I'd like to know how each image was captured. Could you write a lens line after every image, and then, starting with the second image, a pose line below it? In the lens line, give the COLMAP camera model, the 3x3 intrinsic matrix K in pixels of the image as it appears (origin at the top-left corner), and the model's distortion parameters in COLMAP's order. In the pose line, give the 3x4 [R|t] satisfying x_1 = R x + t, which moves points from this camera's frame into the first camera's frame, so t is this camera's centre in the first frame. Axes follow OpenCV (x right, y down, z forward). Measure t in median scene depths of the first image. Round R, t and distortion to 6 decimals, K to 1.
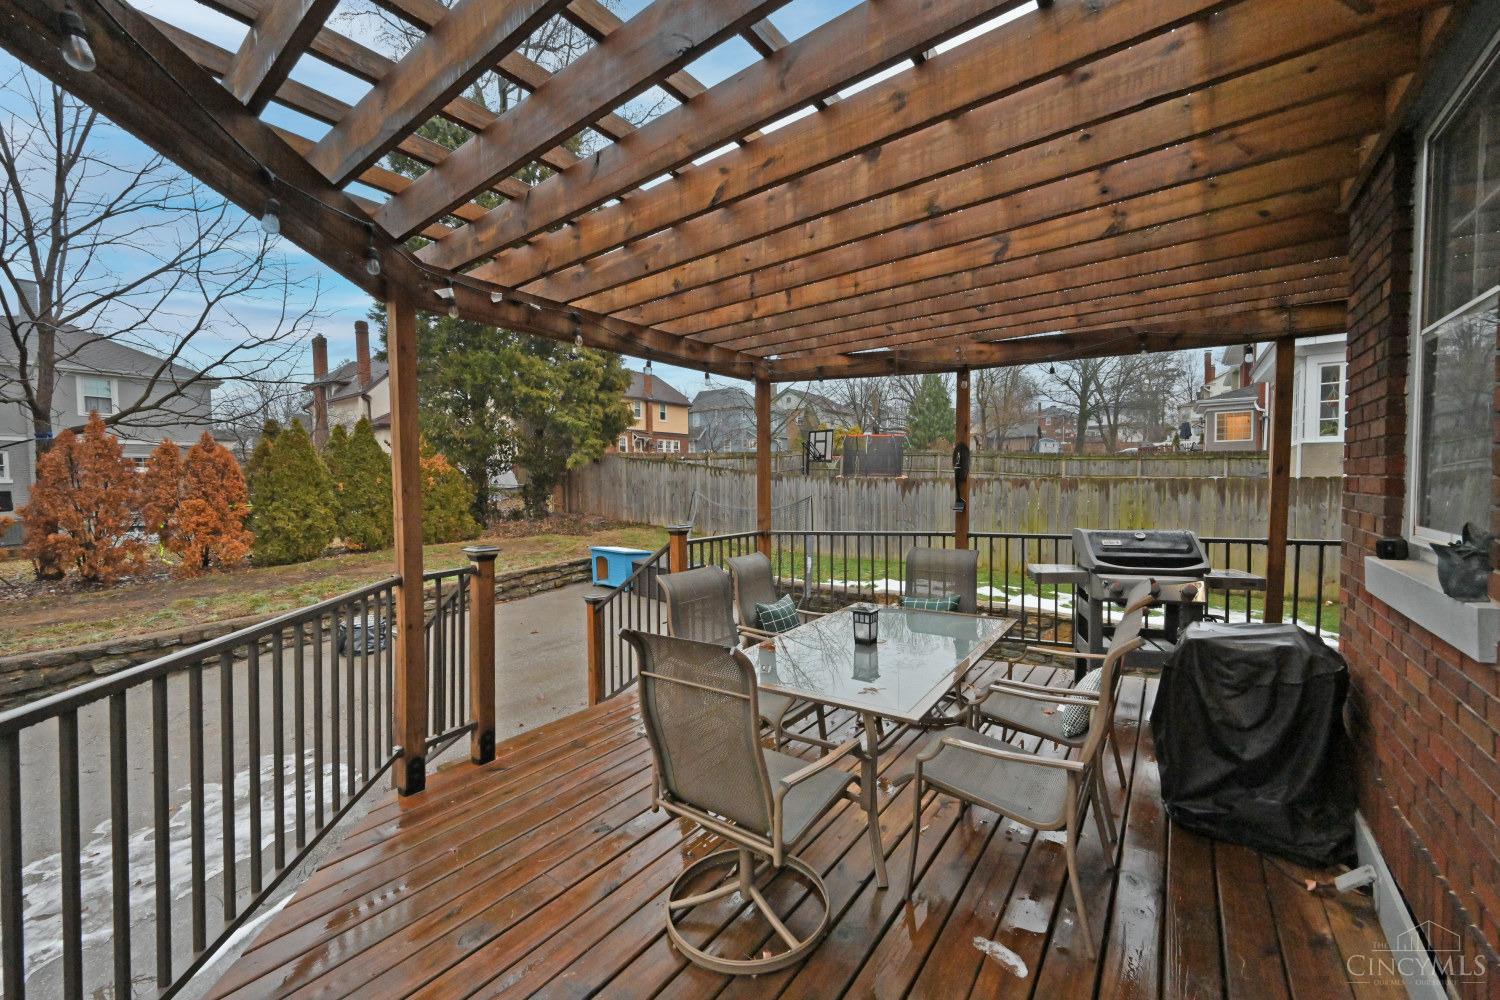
lens RADIAL K [[599.6, 0, 754.9], [0, 599.6, 495.1], [0, 0, 1]] dist [-0.000589, -0.000080]
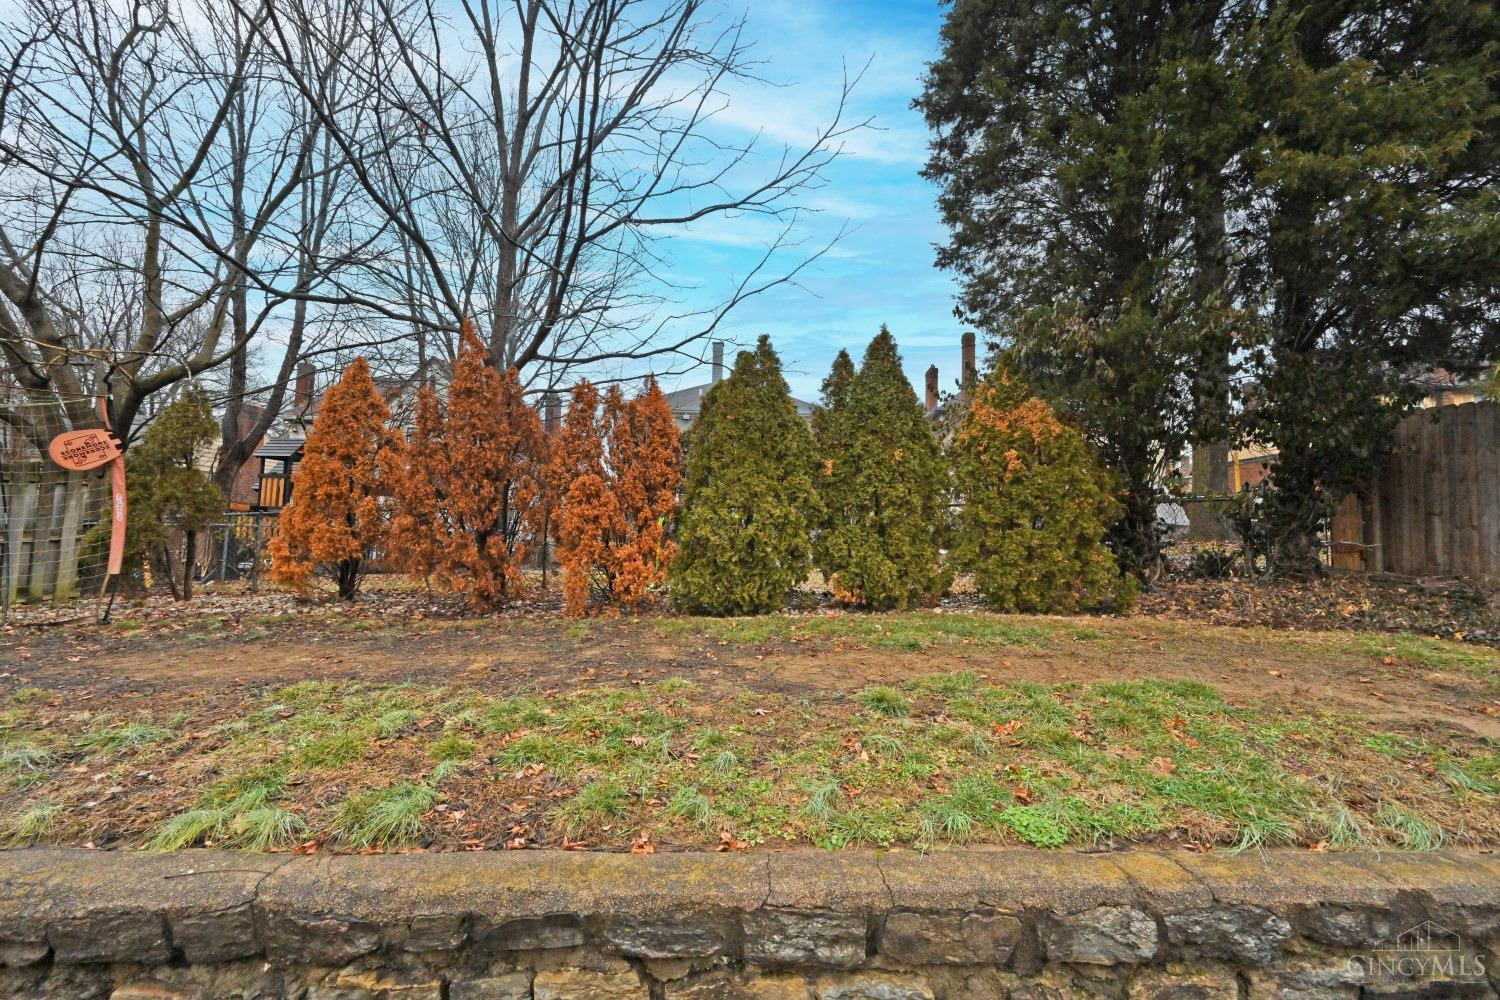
lens RADIAL K [[599.6, 0, 755.8], [0, 599.6, 501.5], [0, 0, 1]] dist [-0.000589, -0.000080]
pose [[0.577662, -0.009264, -0.816224, -0.325759], [-0.062417, 0.996507, -0.055485, 0.043082], [0.813886, 0.082998, 0.575066, 0.663950]]
